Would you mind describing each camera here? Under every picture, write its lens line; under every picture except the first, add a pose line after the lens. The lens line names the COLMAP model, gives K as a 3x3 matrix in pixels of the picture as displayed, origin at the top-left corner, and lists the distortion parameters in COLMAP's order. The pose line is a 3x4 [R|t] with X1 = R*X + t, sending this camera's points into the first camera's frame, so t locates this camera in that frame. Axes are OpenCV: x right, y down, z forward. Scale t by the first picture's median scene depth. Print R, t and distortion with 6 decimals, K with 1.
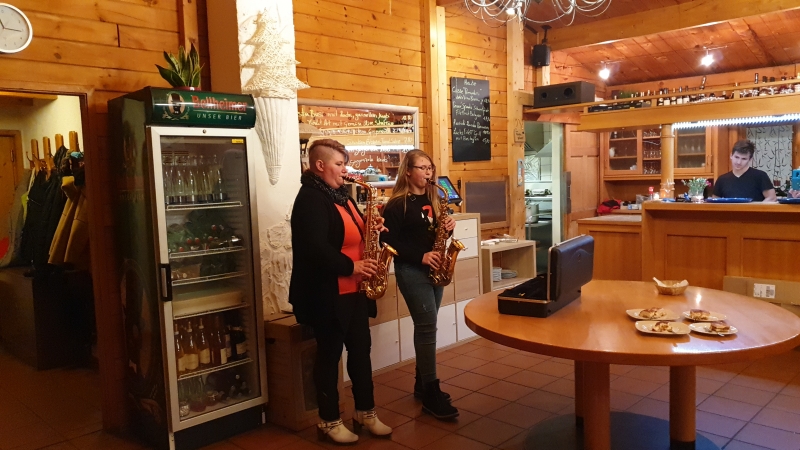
lens RADIAL K [[622.5, 0, 410.6], [0, 622.5, 233.4], [0, 0, 1]] dist [0.003620, 0.005524]
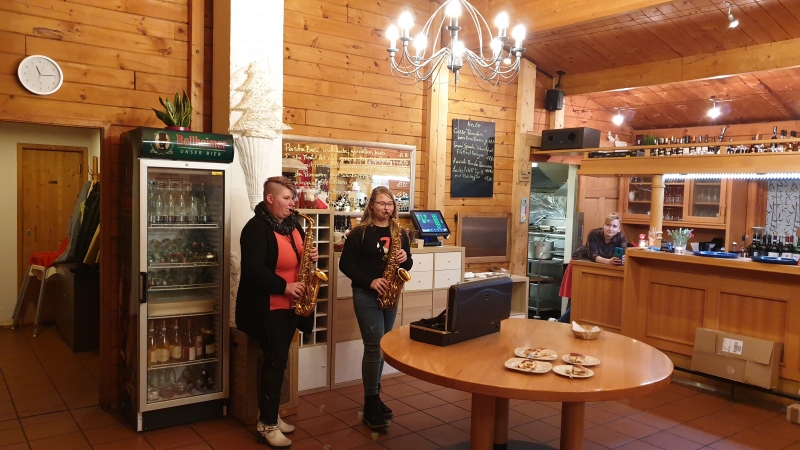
lens RADIAL K [[622.5, 0, 401.7], [0, 622.5, 239.1], [0, 0, 1]] dist [0.003620, 0.005524]
pose [[0.985199, 0.073313, -0.154946, 0.161765], [-0.077133, 0.996844, -0.018781, -0.017373], [0.153080, 0.030454, 0.987744, -0.070016]]
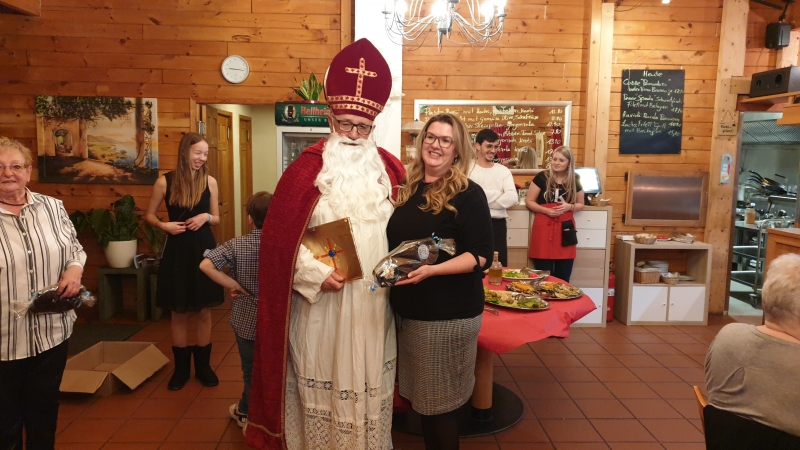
lens RADIAL K [[622.5, 0, 405.0], [0, 622.5, 227.1], [0, 0, 1]] dist [0.003620, 0.005524]
pose [[0.717403, 0.129619, -0.684494, 0.546487], [-0.105294, 0.991426, 0.077385, -0.040010], [0.688655, 0.016558, 0.724900, 0.028726]]
